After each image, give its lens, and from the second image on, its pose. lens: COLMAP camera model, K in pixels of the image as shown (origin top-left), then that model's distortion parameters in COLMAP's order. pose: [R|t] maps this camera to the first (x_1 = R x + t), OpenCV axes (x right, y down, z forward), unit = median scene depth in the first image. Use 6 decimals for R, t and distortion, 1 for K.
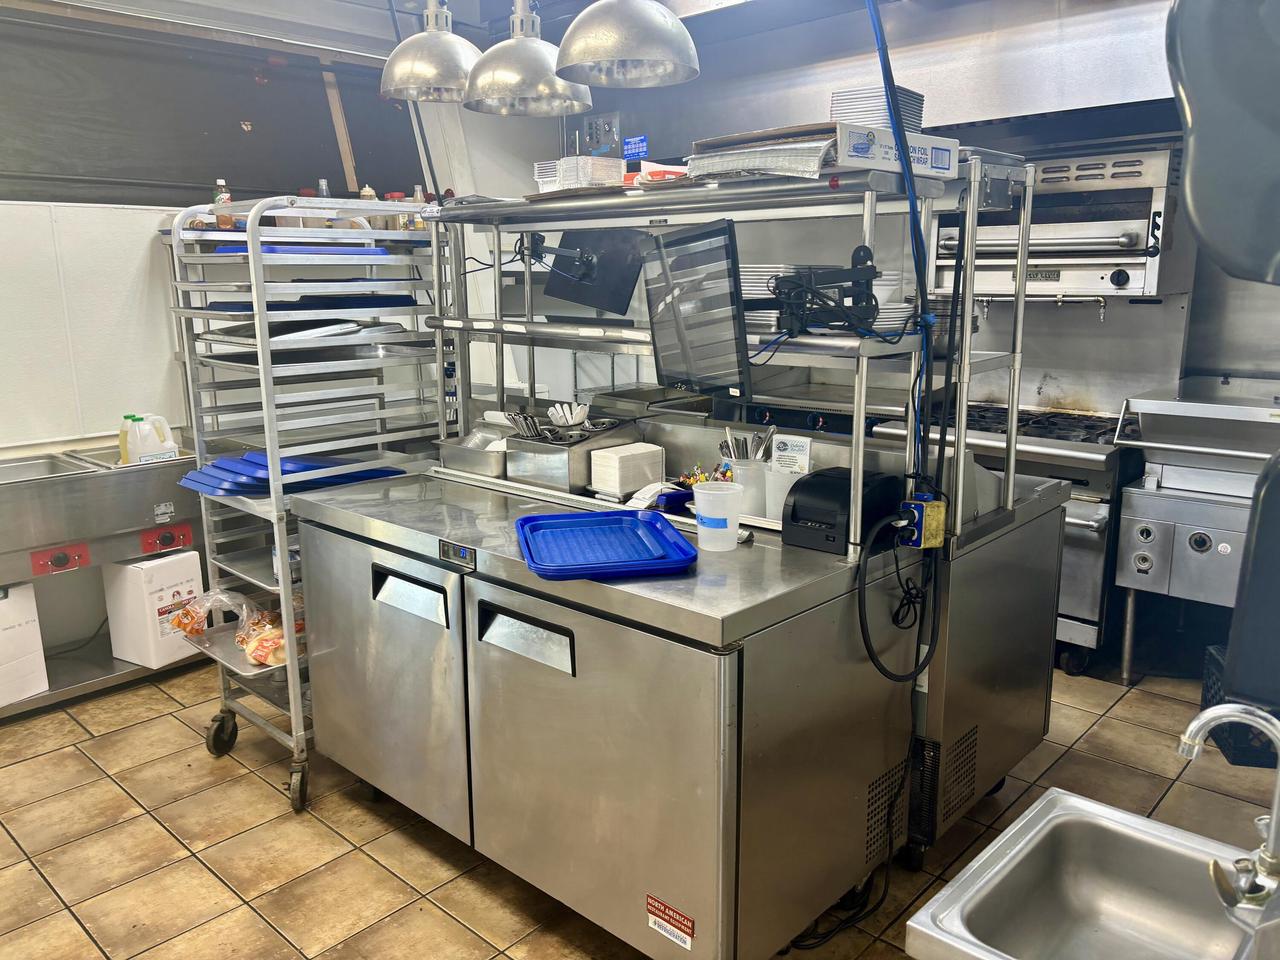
lens RADIAL K [[962.0, 0, 640.0], [0, 962.0, 480.0], [0, 0, 1]] dist [0.065206, -0.086027]
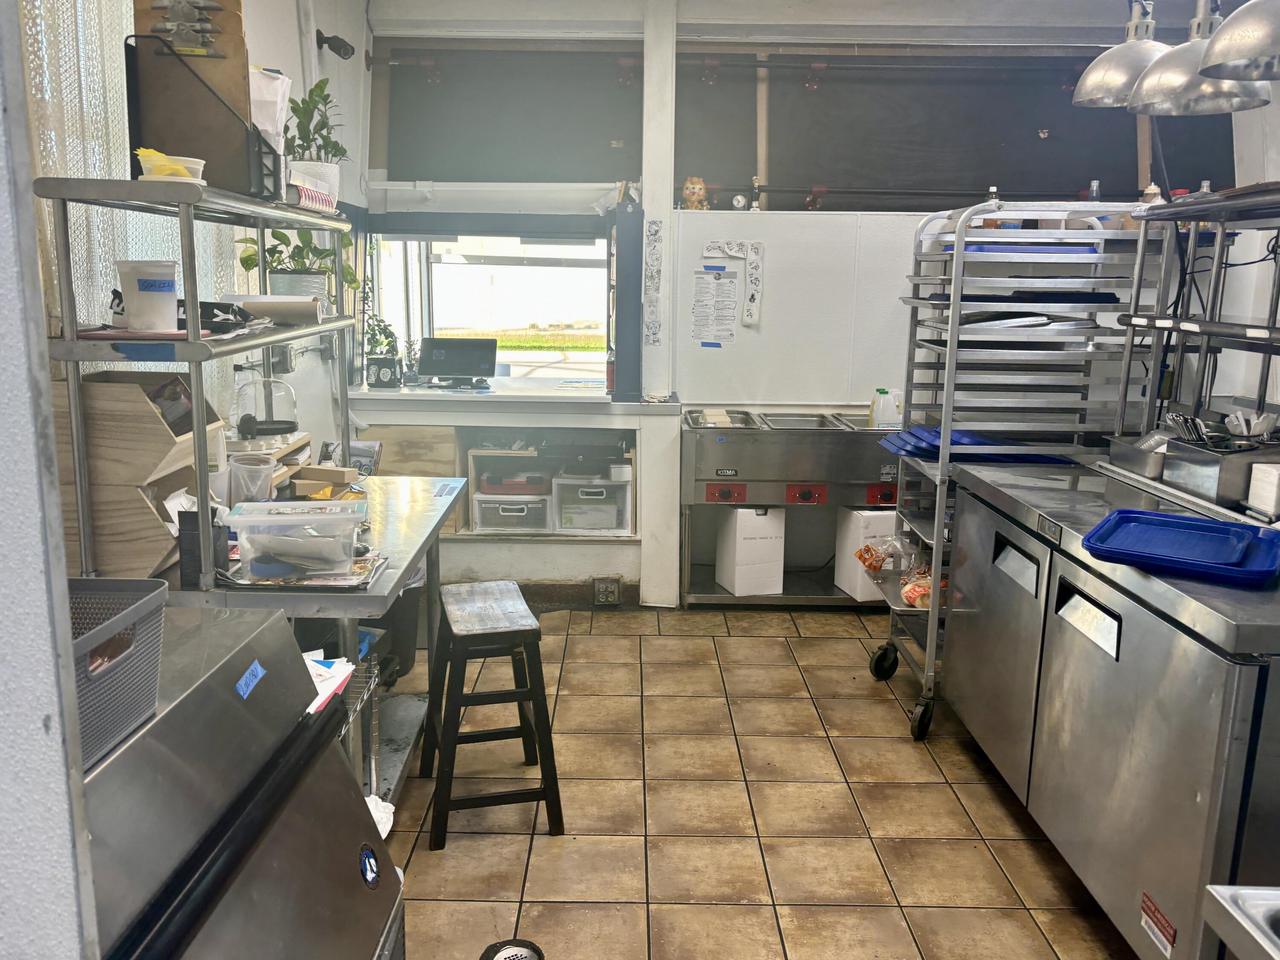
lens RADIAL K [[996.8, 0, 640.0], [0, 996.8, 480.0], [0, 0, 1]] dist [0.076463, -0.071433]
pose [[0.687967, 0.167640, -0.706115, 0.213417], [-0.175714, 0.982484, 0.062055, 0.025285], [0.704149, 0.081382, 0.705373, -0.090548]]
